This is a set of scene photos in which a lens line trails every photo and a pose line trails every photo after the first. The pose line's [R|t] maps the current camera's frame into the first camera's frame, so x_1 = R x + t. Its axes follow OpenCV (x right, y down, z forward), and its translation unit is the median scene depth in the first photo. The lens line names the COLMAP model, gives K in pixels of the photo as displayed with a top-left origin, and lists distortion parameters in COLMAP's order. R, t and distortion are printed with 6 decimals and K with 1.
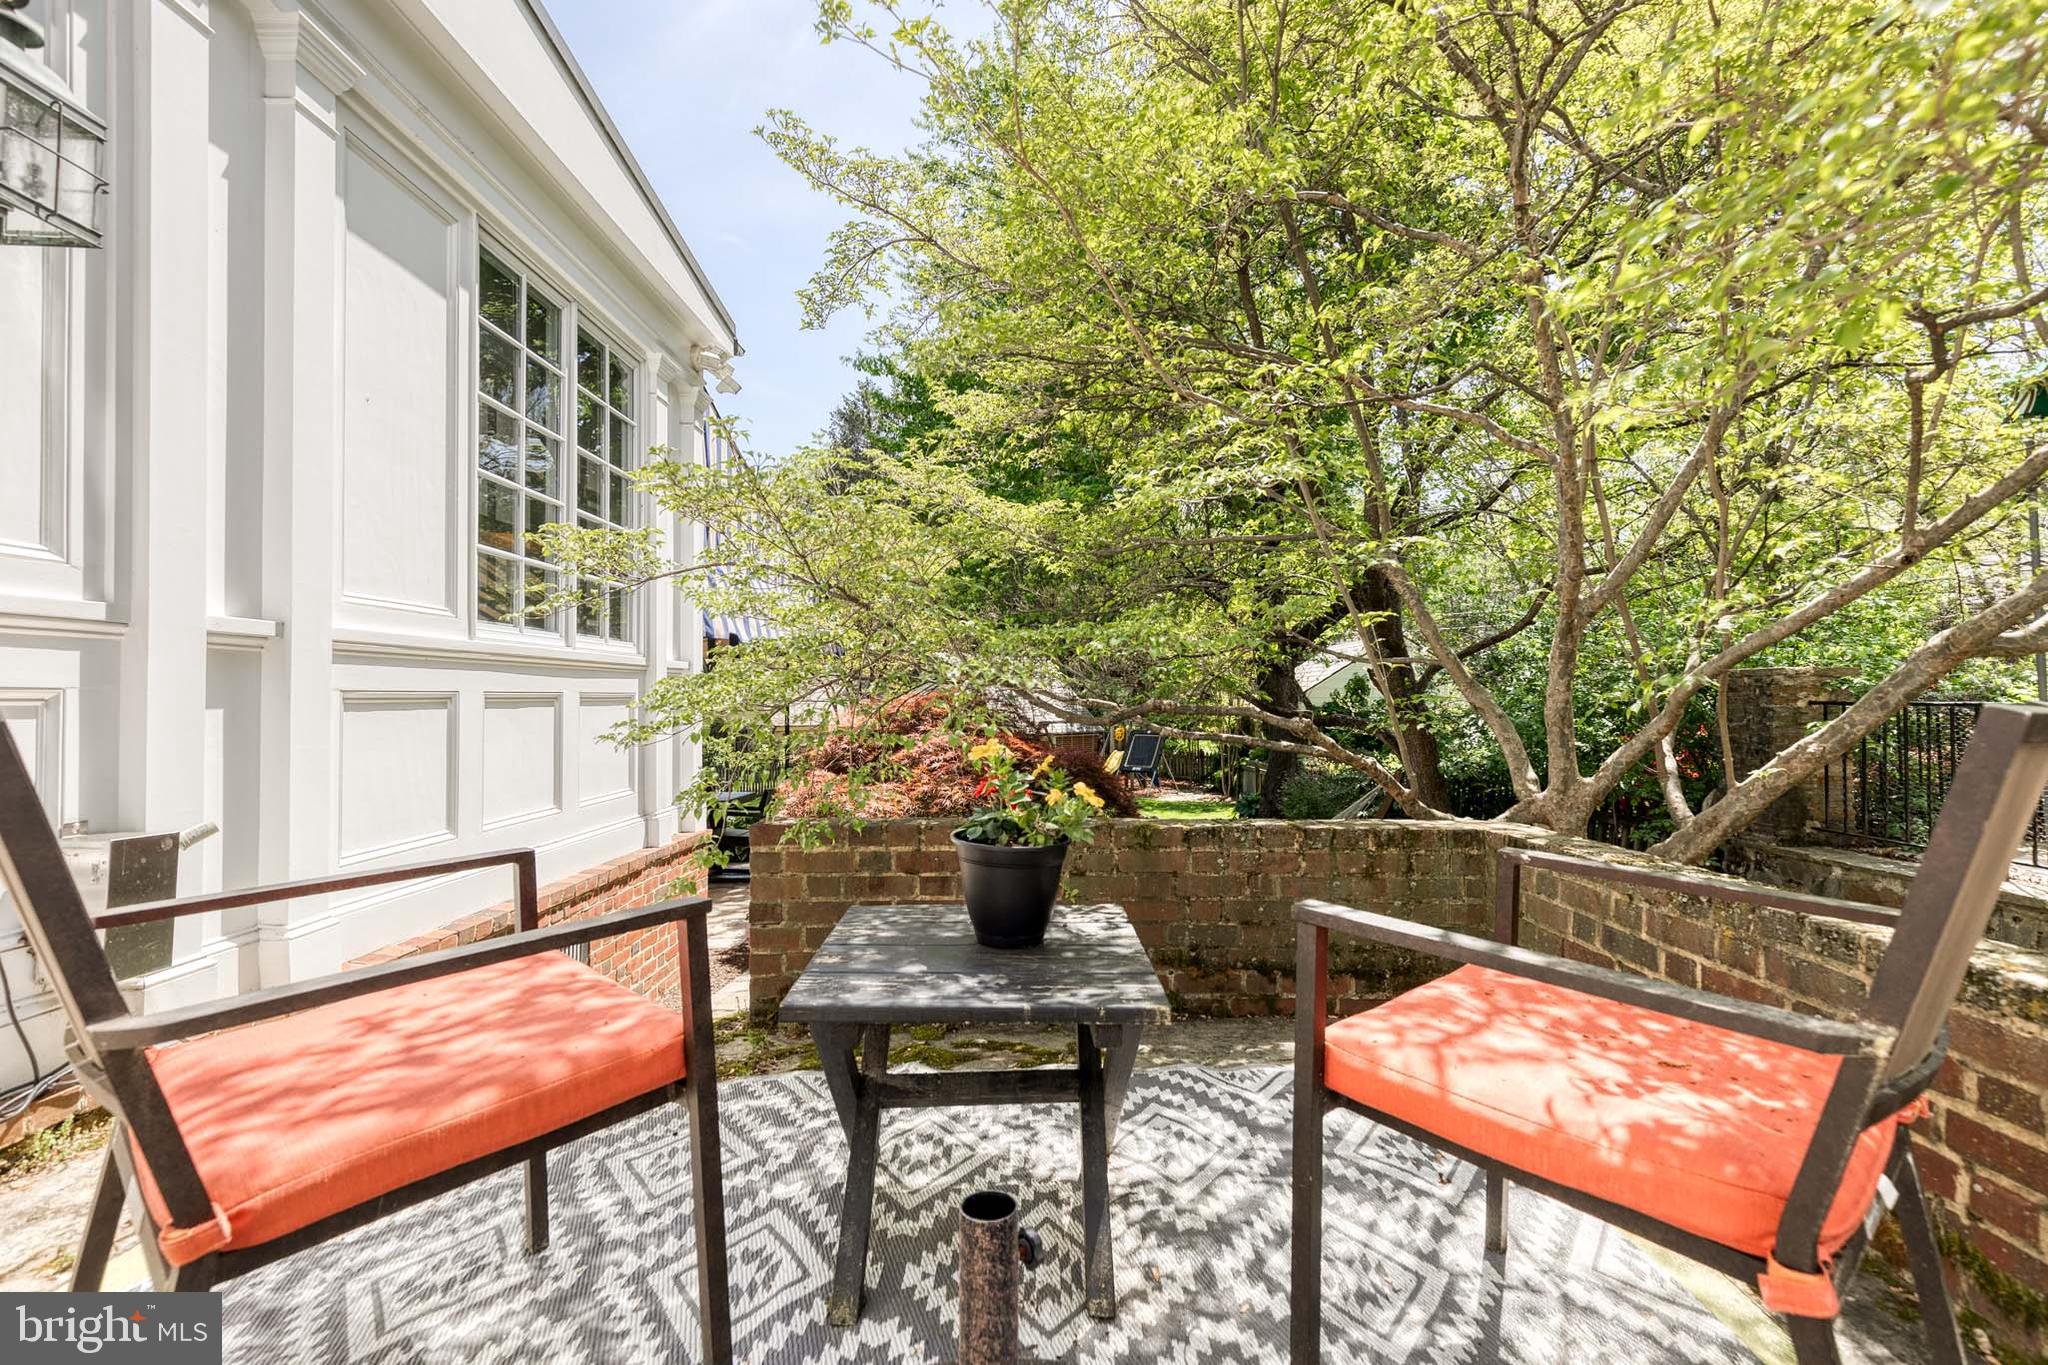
lens RADIAL K [[907.0, 0, 1050.8], [0, 907.0, 663.7], [0, 0, 1]] dist [0.009457, -0.000530]
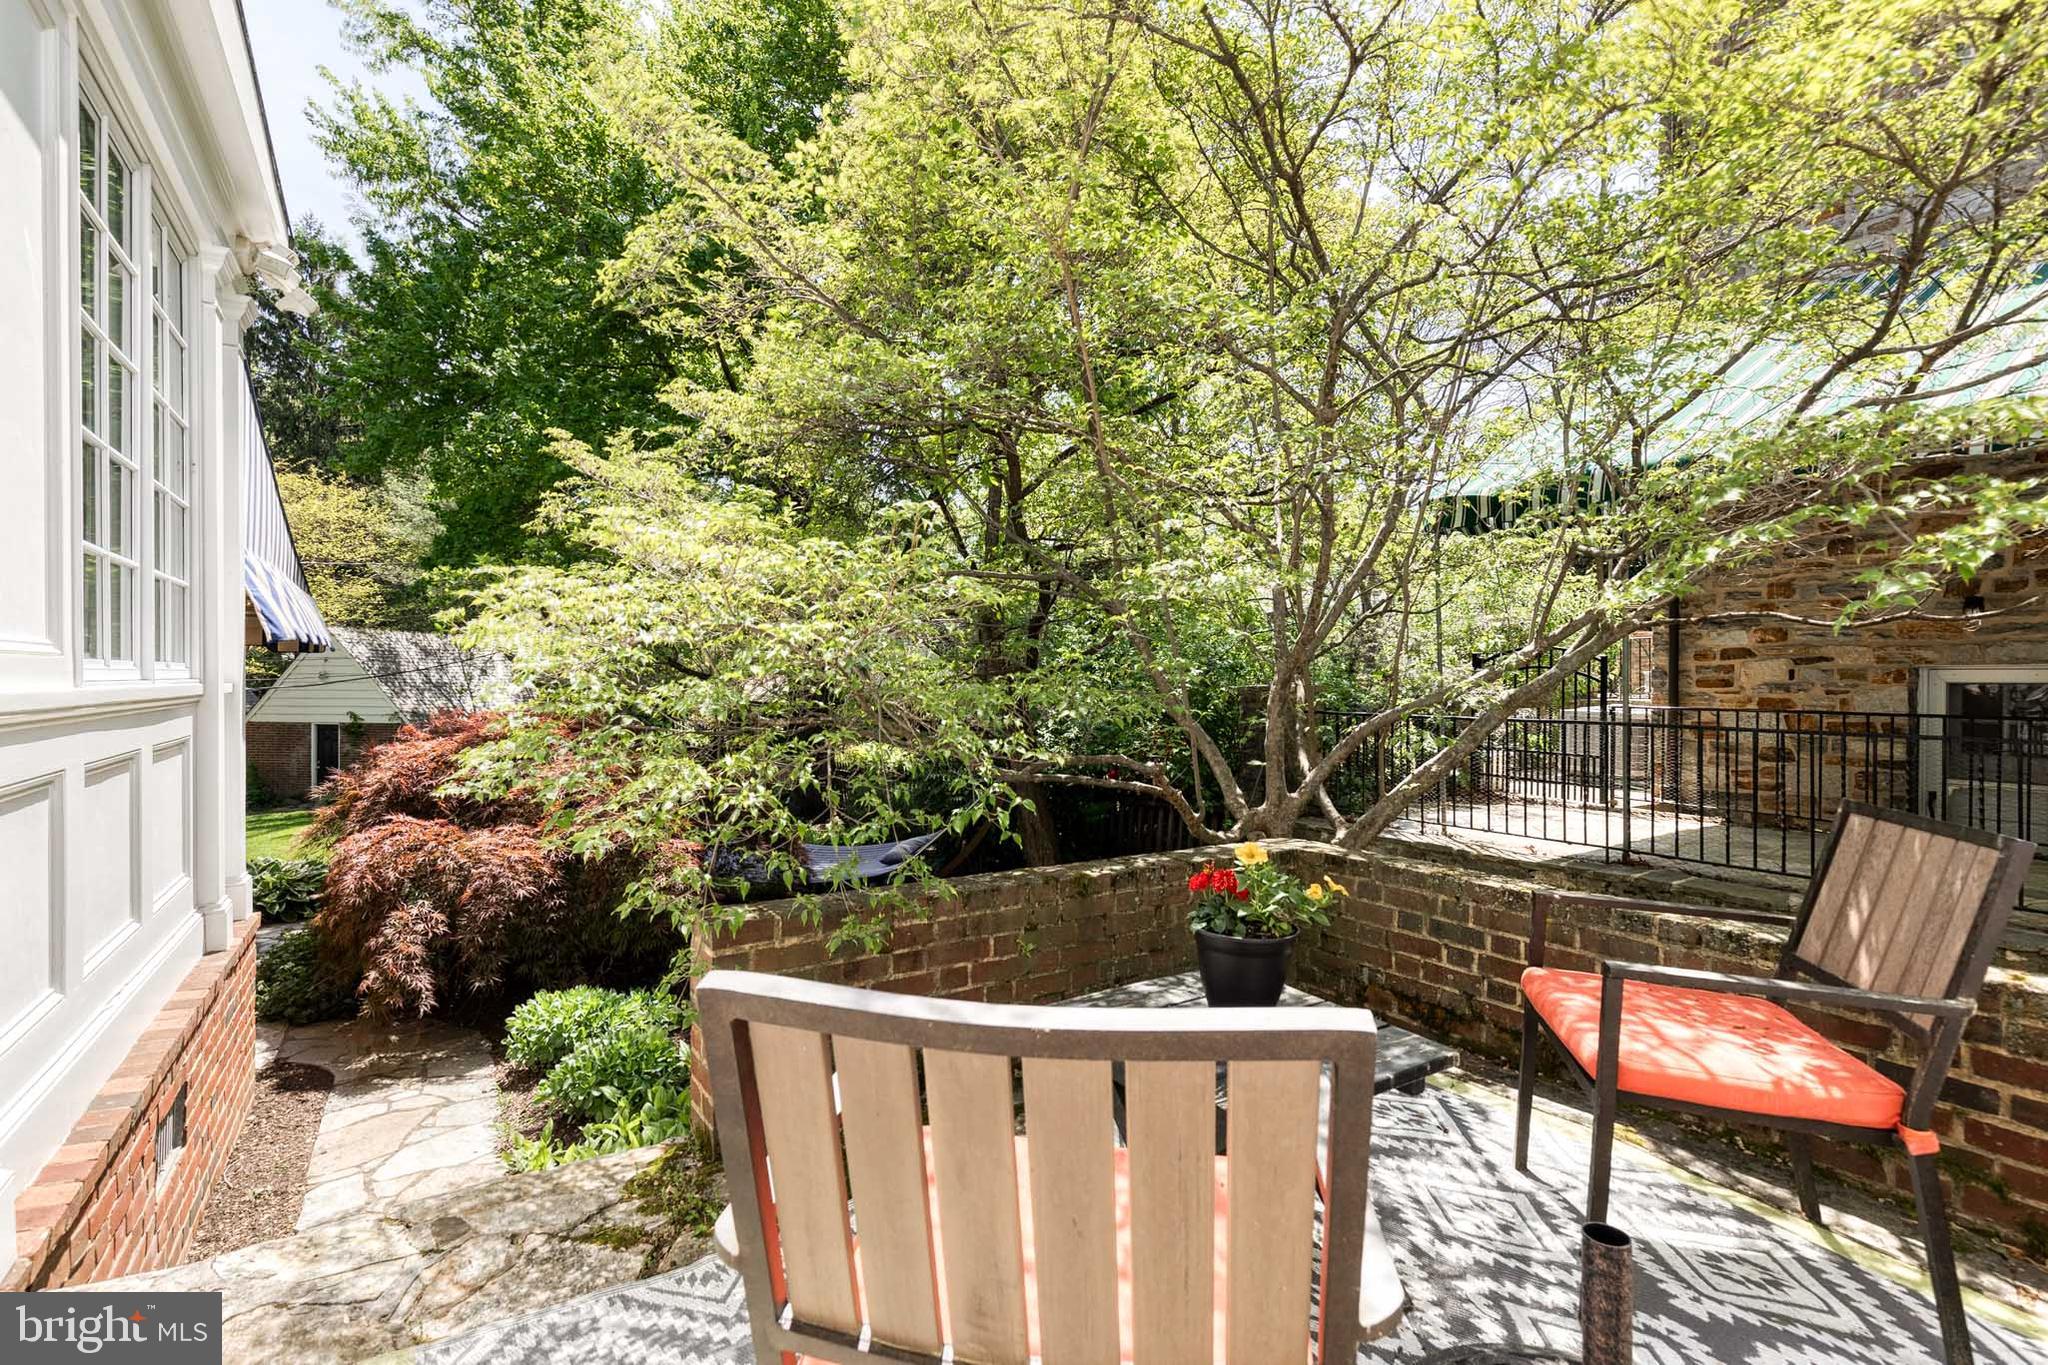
lens RADIAL K [[925.2, 0, 1039.3], [0, 925.2, 676.3], [0, 0, 1]] dist [0.010512, -0.000114]
pose [[0.853299, 0.004955, 0.521398, -0.643849], [-0.020372, 0.999508, 0.023842, -0.104717], [-0.521024, -0.030966, 0.852980, 0.120616]]
